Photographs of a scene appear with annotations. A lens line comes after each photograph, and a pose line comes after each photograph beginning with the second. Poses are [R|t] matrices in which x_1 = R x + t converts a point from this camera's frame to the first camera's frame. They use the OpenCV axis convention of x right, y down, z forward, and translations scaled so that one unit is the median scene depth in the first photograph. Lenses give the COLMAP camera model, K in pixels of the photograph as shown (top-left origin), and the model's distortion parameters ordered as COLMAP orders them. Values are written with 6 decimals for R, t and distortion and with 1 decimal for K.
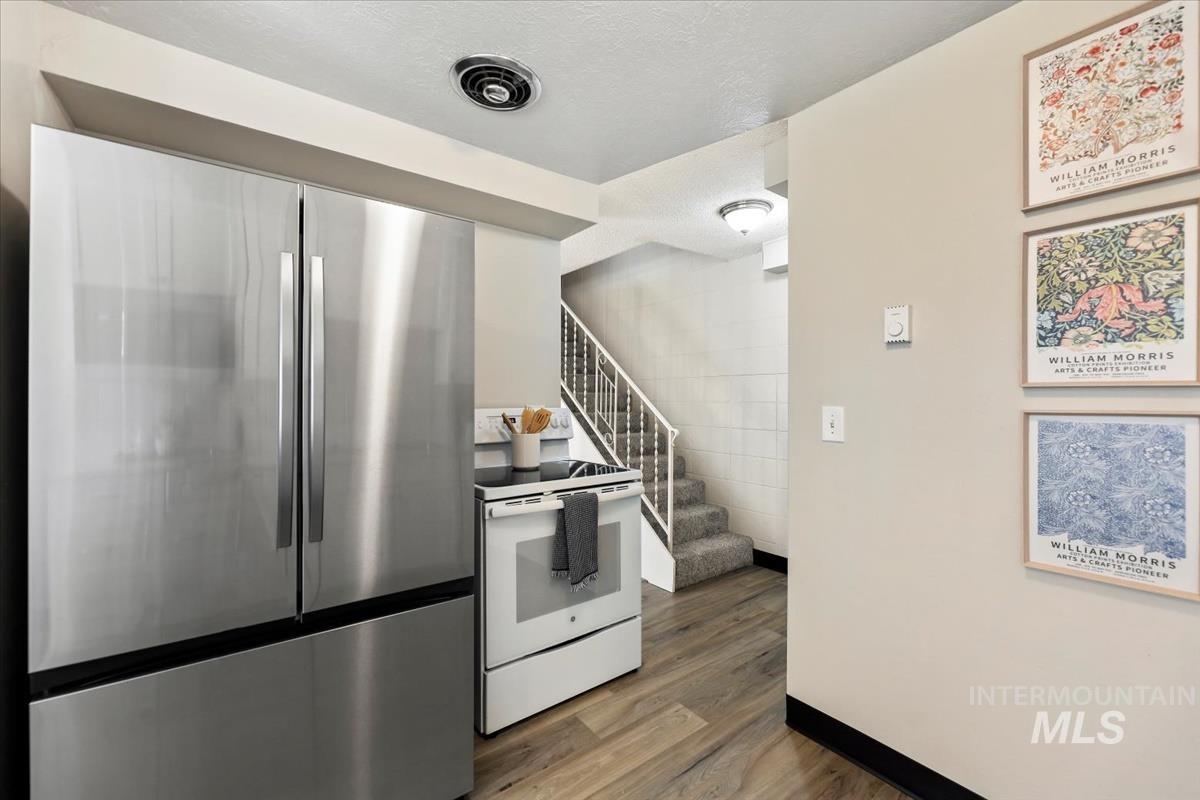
lens RADIAL K [[487.0, 0, 600.8], [0, 487.0, 395.0], [0, 0, 1]] dist [-0.000565, -0.000150]
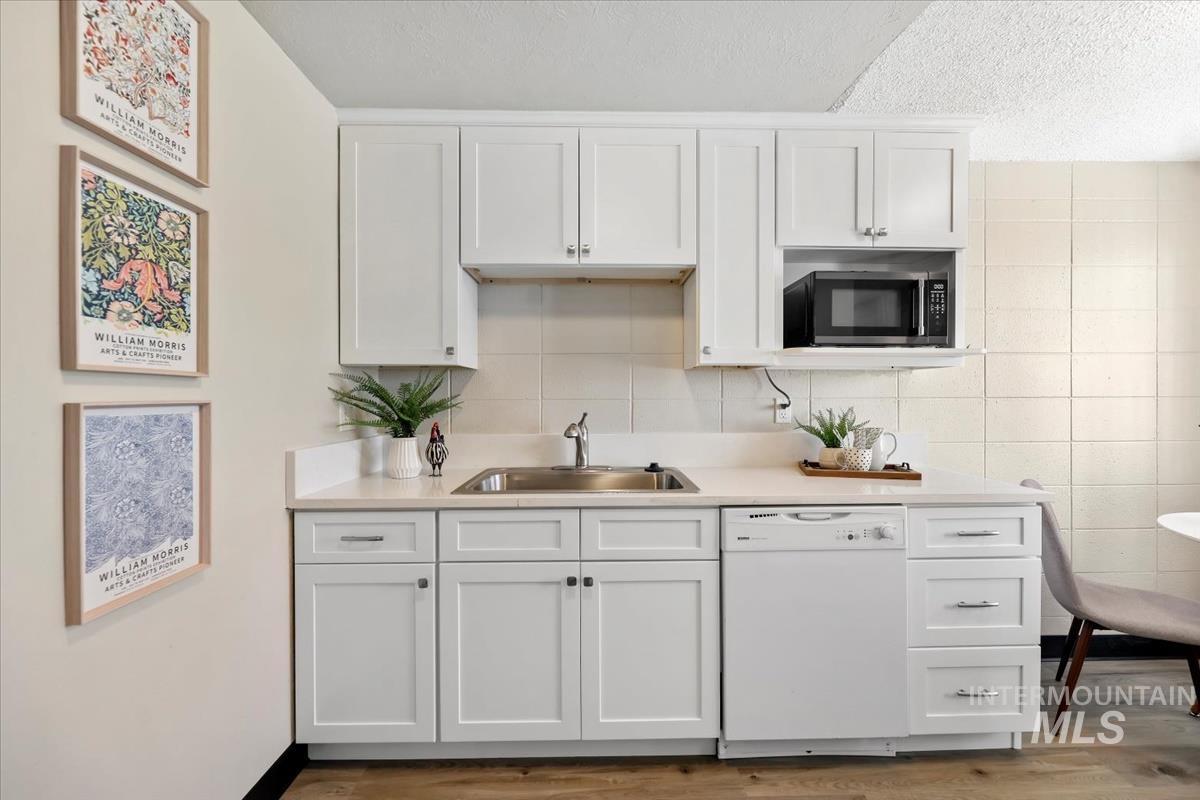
lens RADIAL K [[490.0, 0, 603.3], [0, 490.0, 398.4], [0, 0, 1]] dist [-0.000374, -0.000156]
pose [[-0.807101, 0.000514, 0.590413, -0.167160], [0.002189, 0.999995, 0.002122, 0.026611], [-0.590409, 0.003006, -0.807099, 1.211466]]
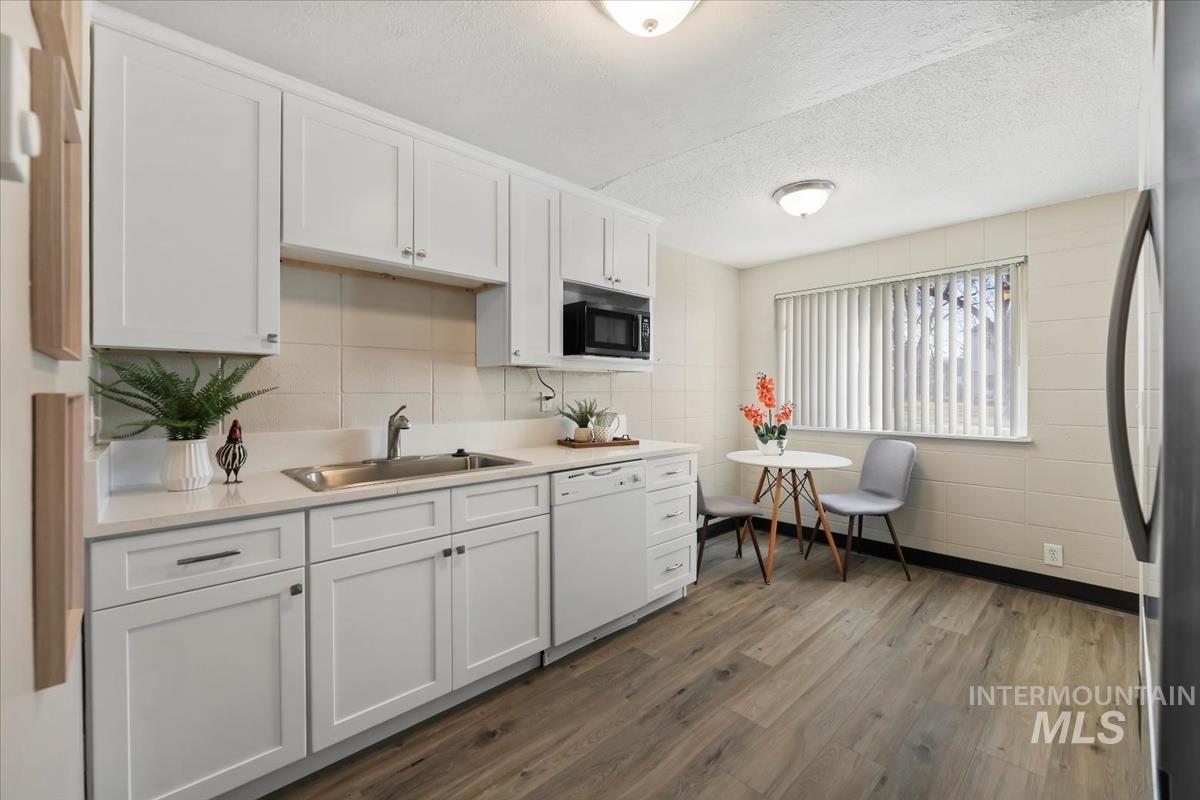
lens RADIAL K [[487.0, 0, 600.8], [0, 487.0, 395.0], [0, 0, 1]] dist [-0.000565, -0.000150]
pose [[-0.994753, 0.003378, -0.102249, 0.364498], [0.002830, 0.999981, 0.005506, 0.034168], [0.102266, 0.005188, -0.994744, 1.719767]]
